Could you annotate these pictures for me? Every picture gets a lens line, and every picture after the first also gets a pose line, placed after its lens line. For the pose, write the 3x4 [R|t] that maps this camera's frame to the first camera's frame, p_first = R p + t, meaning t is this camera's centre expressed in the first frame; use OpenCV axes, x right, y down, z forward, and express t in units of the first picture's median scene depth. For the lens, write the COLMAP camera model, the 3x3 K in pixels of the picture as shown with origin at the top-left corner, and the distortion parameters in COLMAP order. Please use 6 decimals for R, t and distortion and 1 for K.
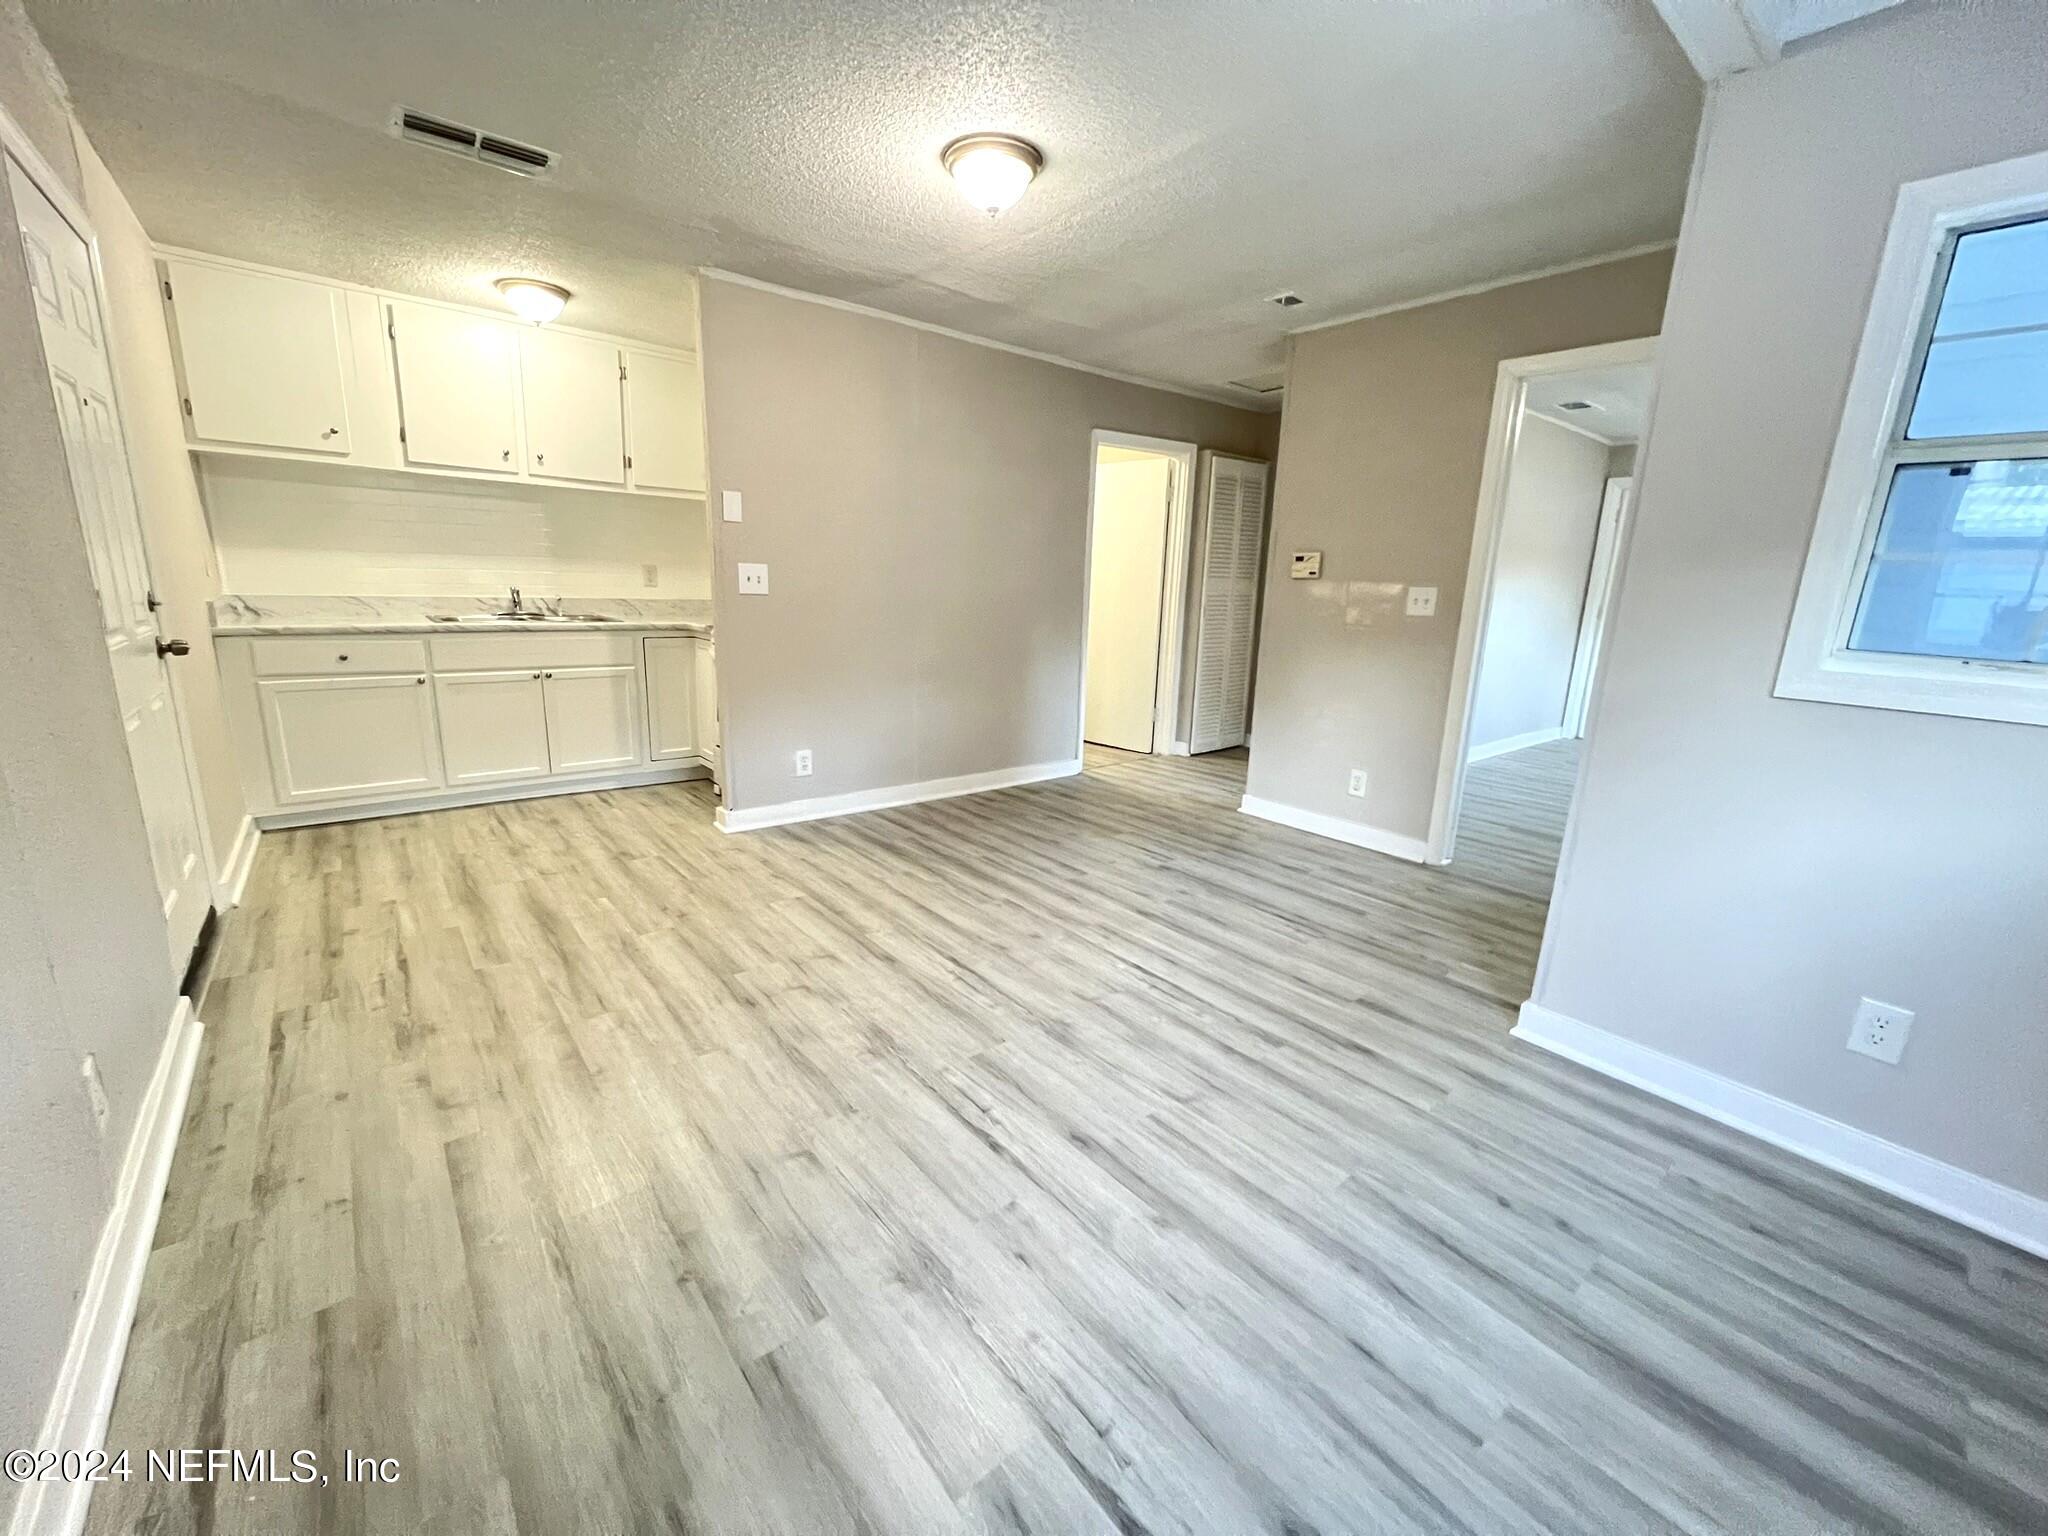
lens RADIAL K [[817.3, 0, 1021.8], [0, 817.3, 761.4], [0, 0, 1]] dist [0.001094, 0.000386]
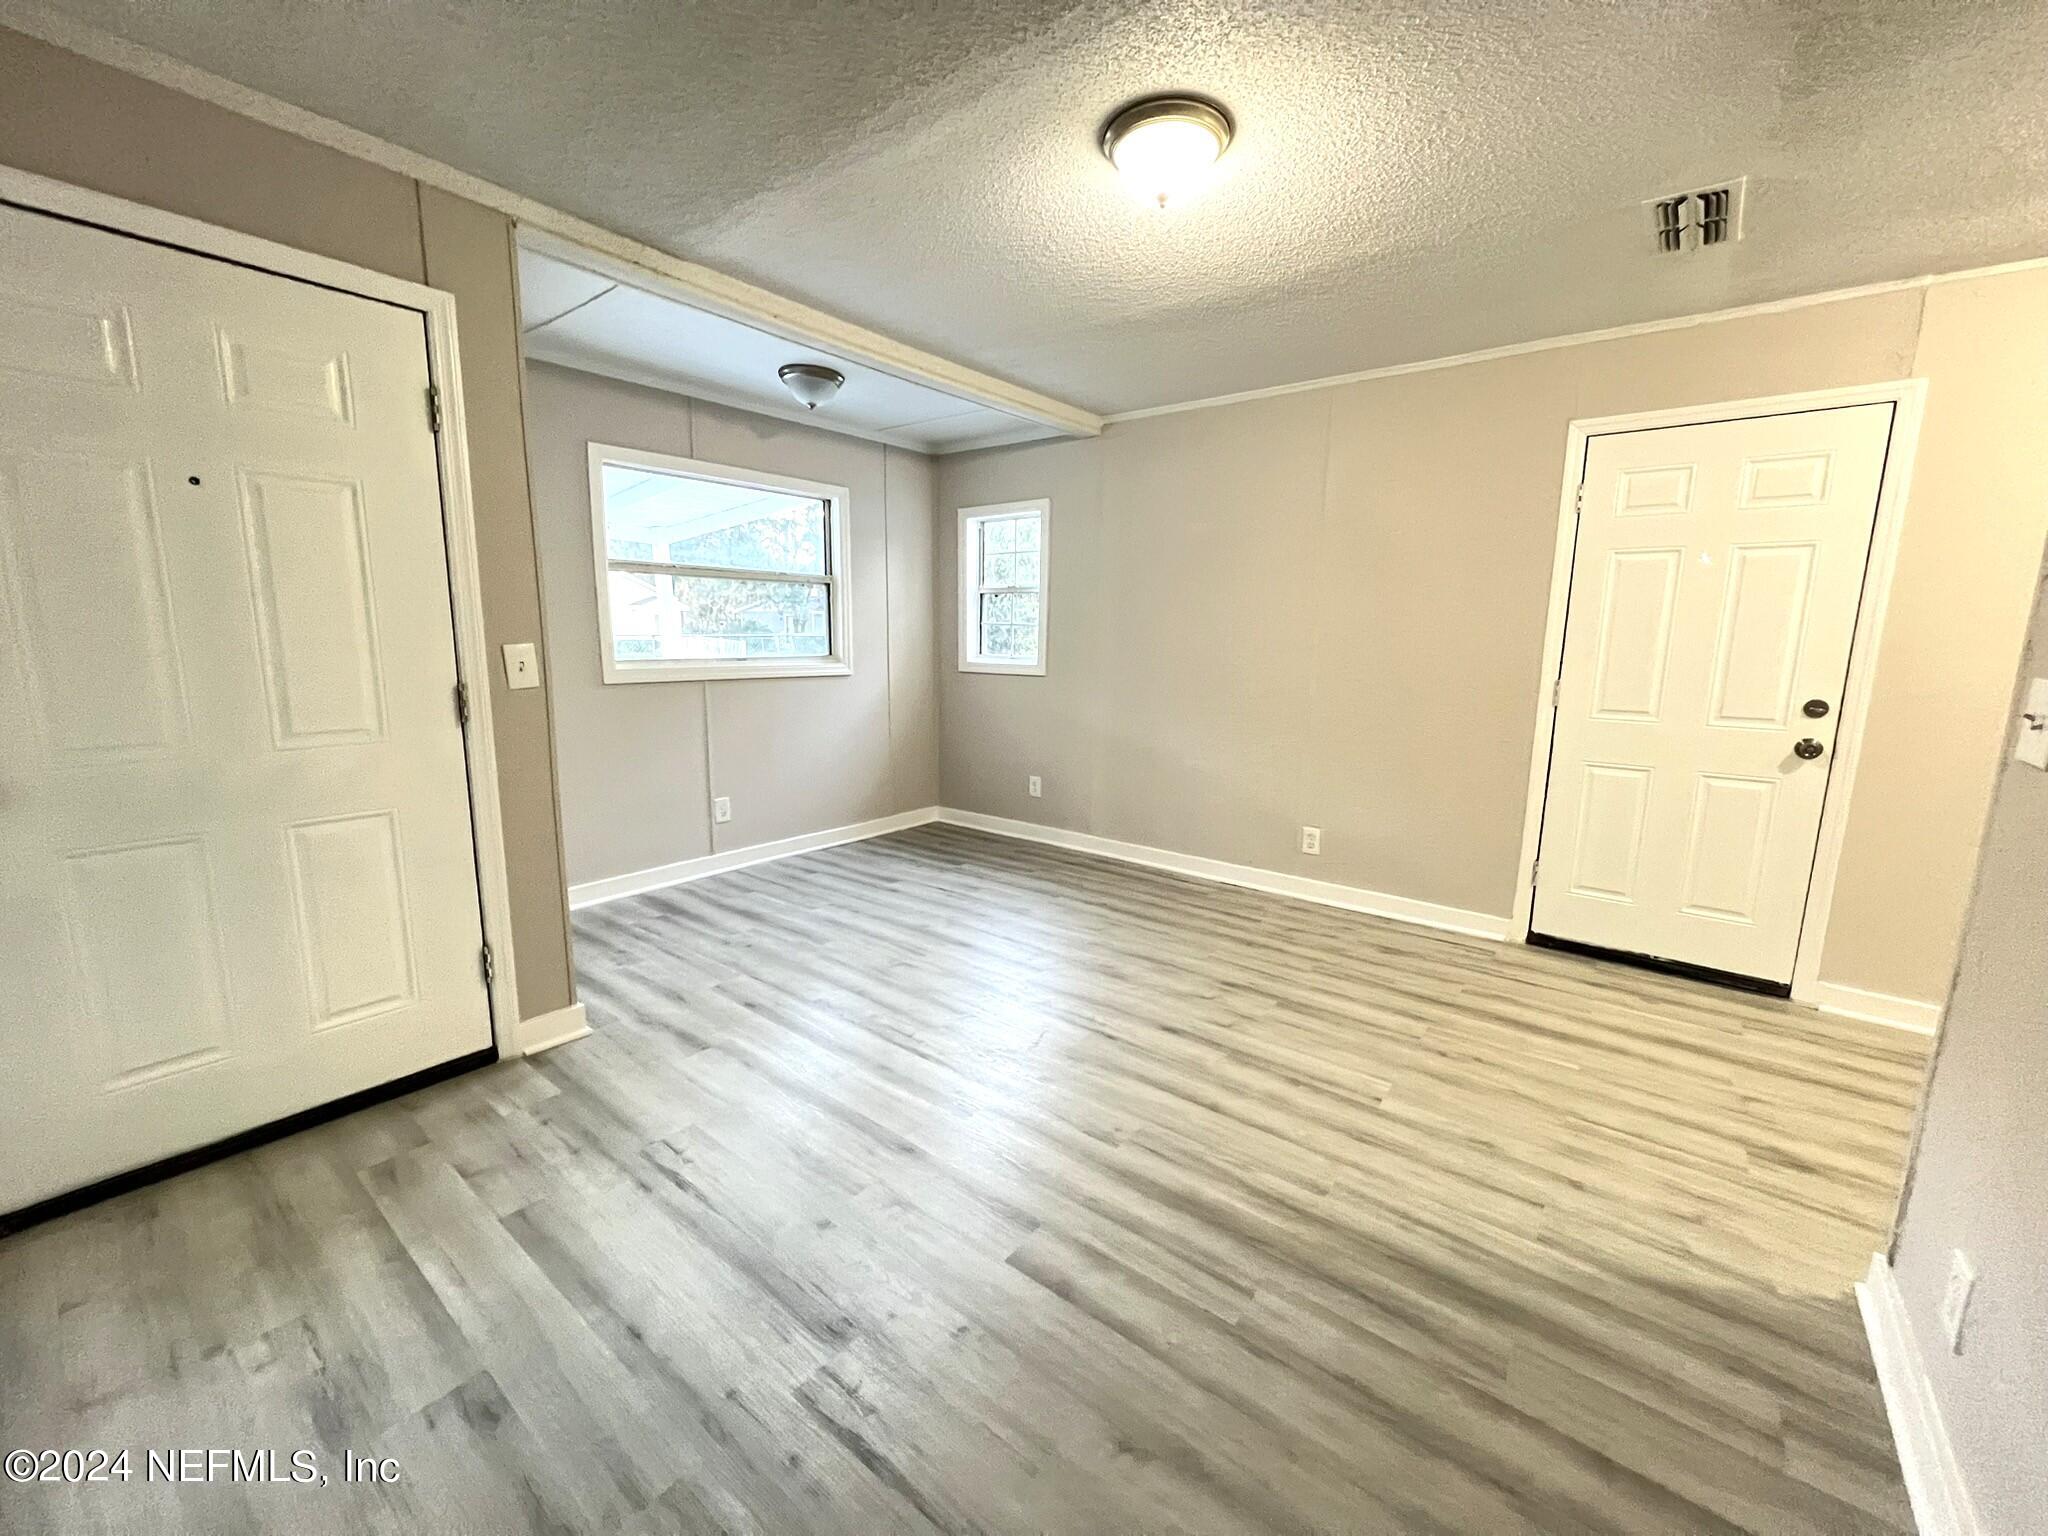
lens RADIAL K [[817.3, 0, 1021.8], [0, 817.3, 761.4], [0, 0, 1]] dist [0.001094, 0.000386]
pose [[-0.976892, -0.014411, -0.213248, 0.179411], [-0.092767, 0.927436, 0.362293, -0.313408], [0.192553, 0.373703, -0.907342, 1.326202]]
